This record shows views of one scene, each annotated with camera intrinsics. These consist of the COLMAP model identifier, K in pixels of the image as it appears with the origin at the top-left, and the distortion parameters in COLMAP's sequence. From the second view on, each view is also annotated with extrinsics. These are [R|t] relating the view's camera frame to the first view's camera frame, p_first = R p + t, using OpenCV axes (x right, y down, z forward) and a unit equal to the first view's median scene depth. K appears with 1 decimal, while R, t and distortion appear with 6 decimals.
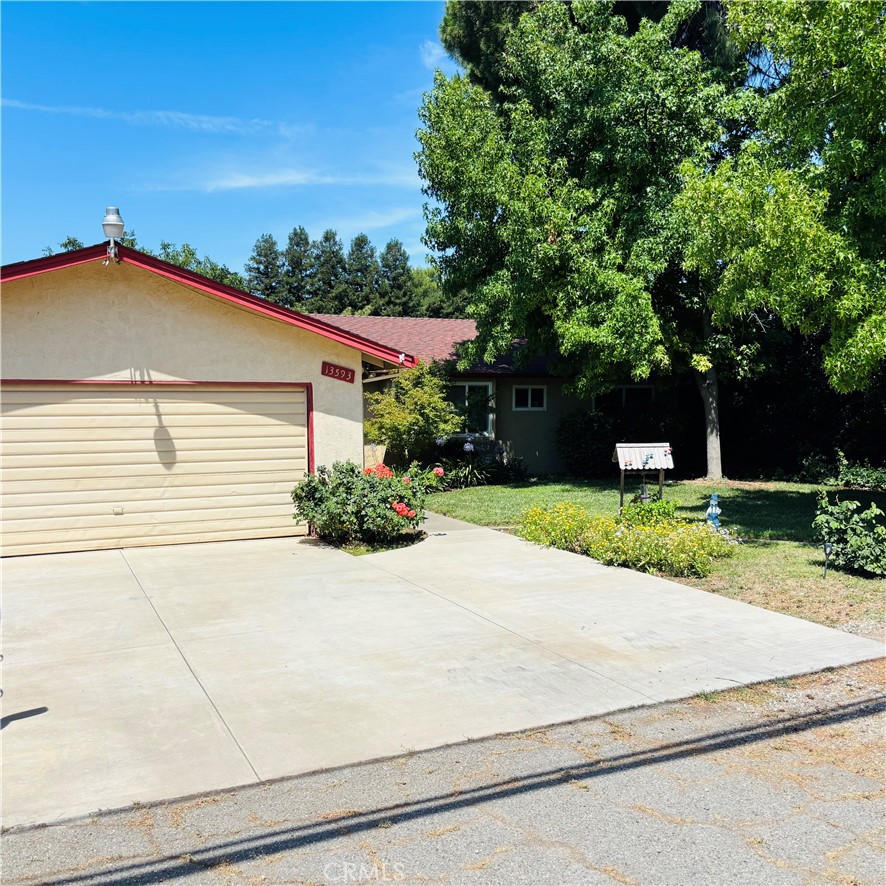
lens RADIAL K [[892.6, 0, 448.4], [0, 892.6, 445.4], [0, 0, 1]] dist [0.017376, 0.000000]
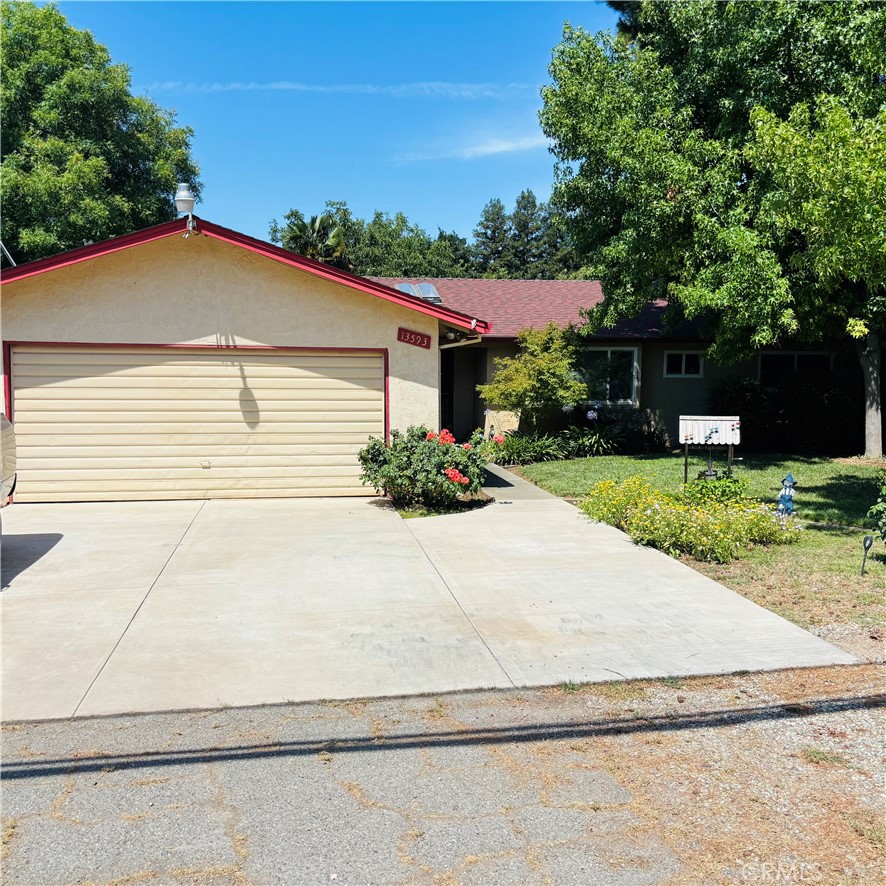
lens RADIAL K [[892.6, 0, 448.2], [0, 892.6, 439.0], [0, 0, 1]] dist [0.017376, 0.000000]
pose [[0.962156, 0.034529, -0.270301, 0.207083], [-0.025445, 0.998990, 0.037043, -0.005967], [0.271307, -0.028763, 0.962063, 0.033786]]
